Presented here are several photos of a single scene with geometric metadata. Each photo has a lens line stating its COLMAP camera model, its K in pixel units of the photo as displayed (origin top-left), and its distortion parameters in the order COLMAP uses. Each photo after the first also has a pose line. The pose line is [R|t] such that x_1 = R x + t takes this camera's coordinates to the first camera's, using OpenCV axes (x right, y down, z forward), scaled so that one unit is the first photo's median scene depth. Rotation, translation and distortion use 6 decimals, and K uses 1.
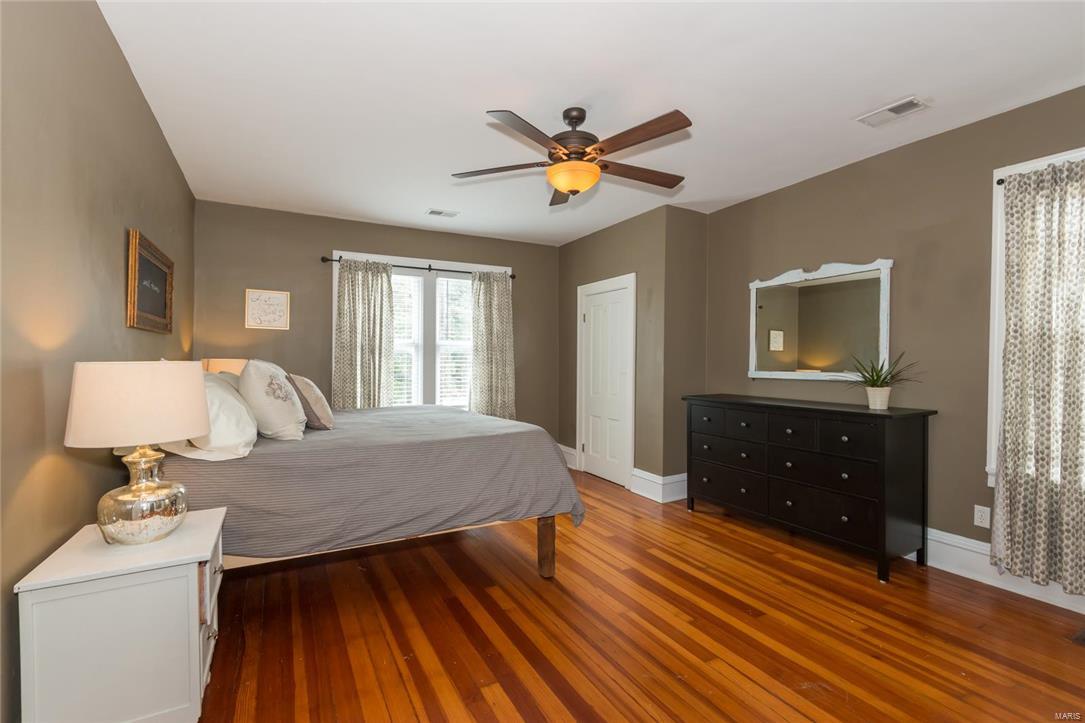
lens RADIAL K [[487.2, 0, 534.4], [0, 487.2, 361.8], [0, 0, 1]] dist [0.001395, -0.000078]
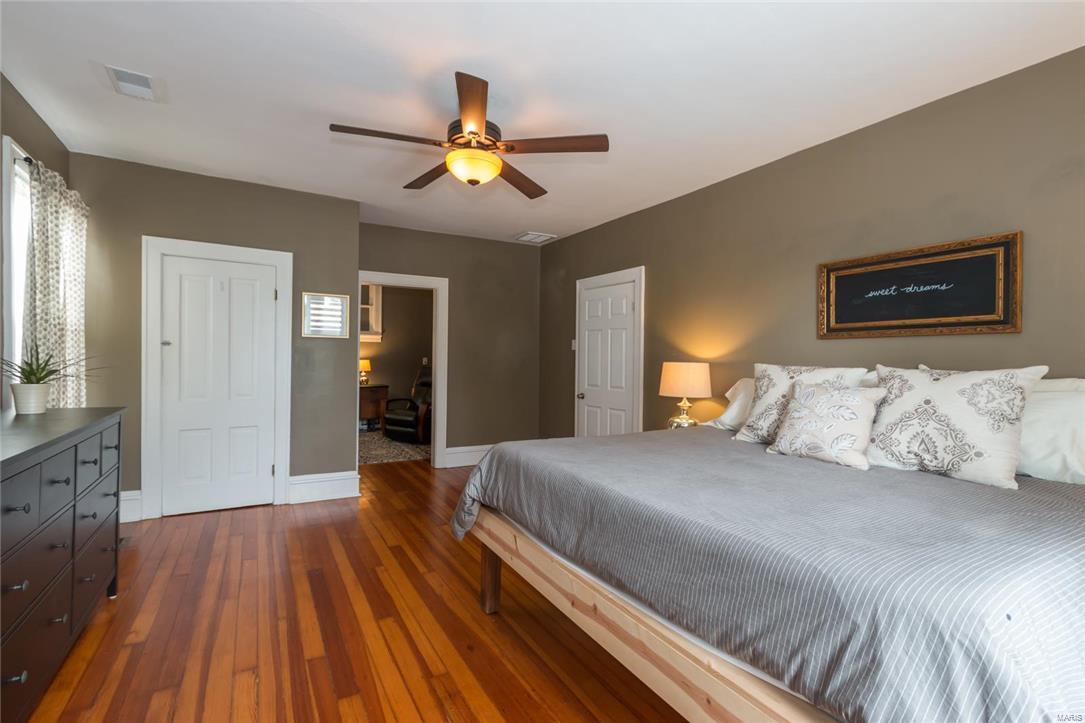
lens RADIAL K [[487.2, 0, 534.4], [0, 487.2, 361.8], [0, 0, 1]] dist [0.001395, -0.000078]
pose [[-0.999056, -0.012241, -0.041678, -0.013415], [-0.012282, 0.999924, 0.000733, 0.006573], [0.041666, 0.001244, -0.999131, 2.046084]]
